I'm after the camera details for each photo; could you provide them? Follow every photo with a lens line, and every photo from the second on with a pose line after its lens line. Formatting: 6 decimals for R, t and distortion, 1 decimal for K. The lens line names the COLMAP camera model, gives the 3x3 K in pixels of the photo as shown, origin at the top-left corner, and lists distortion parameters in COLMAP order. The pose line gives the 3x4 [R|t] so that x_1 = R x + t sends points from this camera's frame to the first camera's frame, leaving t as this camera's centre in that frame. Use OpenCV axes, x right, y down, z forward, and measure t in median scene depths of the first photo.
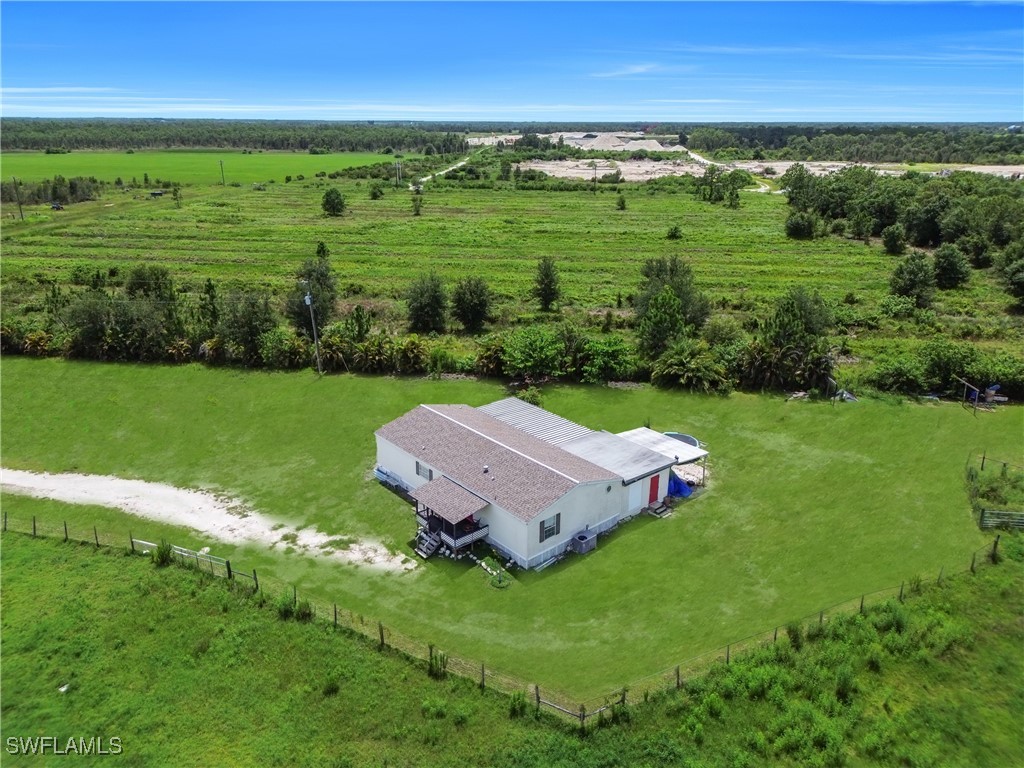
lens RADIAL K [[716.7, 0, 509.6], [0, 716.7, 388.7], [0, 0, 1]] dist [0.059518, -0.060853]
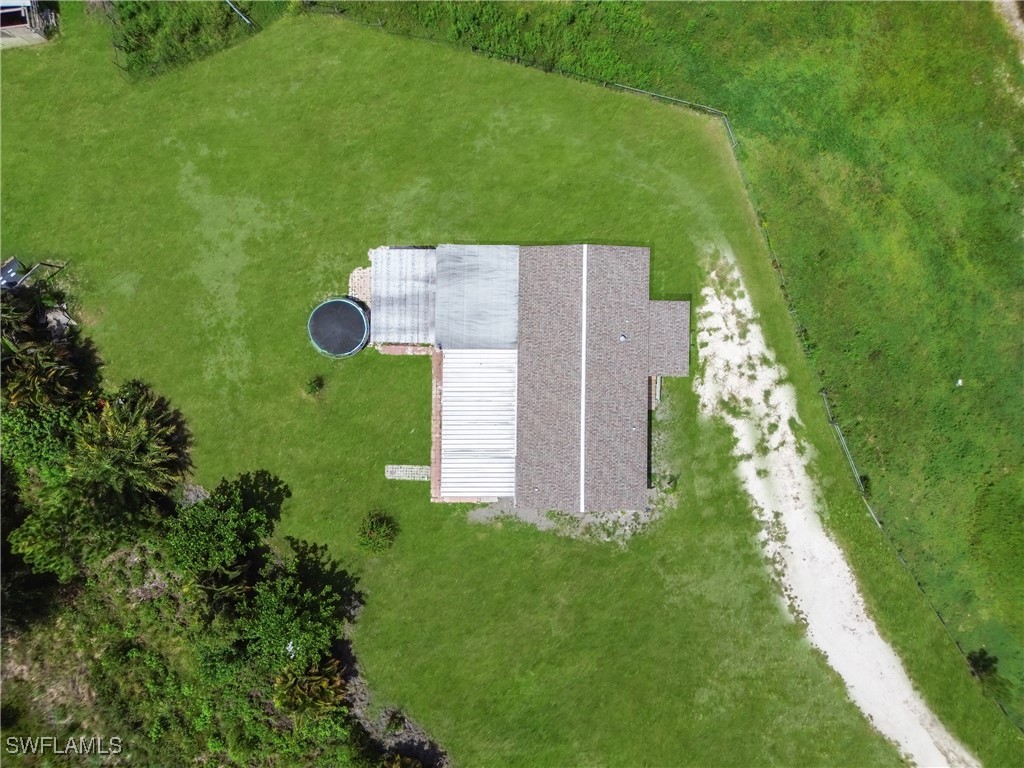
lens RADIAL K [[716.7, 0, 511.3], [0, 716.7, 384.3], [0, 0, 1]] dist [0.059518, -0.060853]
pose [[-0.745899, -0.666044, 0.004504, 0.020728], [0.239424, -0.261807, 0.934951, -0.518863], [-0.621539, 0.698458, 0.354748, 0.467734]]
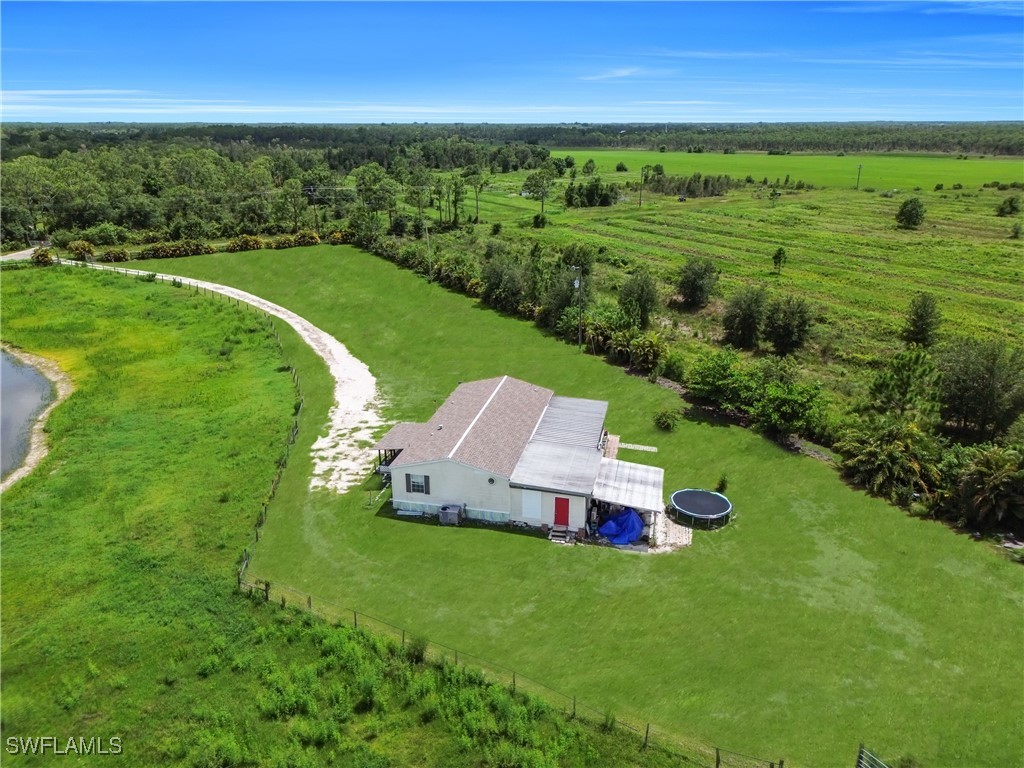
lens RADIAL K [[716.7, 0, 511.2], [0, 716.7, 384.6], [0, 0, 1]] dist [0.059518, -0.060853]
pose [[0.589982, 0.271305, -0.760470, 0.534206], [-0.278129, 0.952501, 0.124038, -0.076889], [0.758001, 0.138328, 0.637416, 0.200591]]
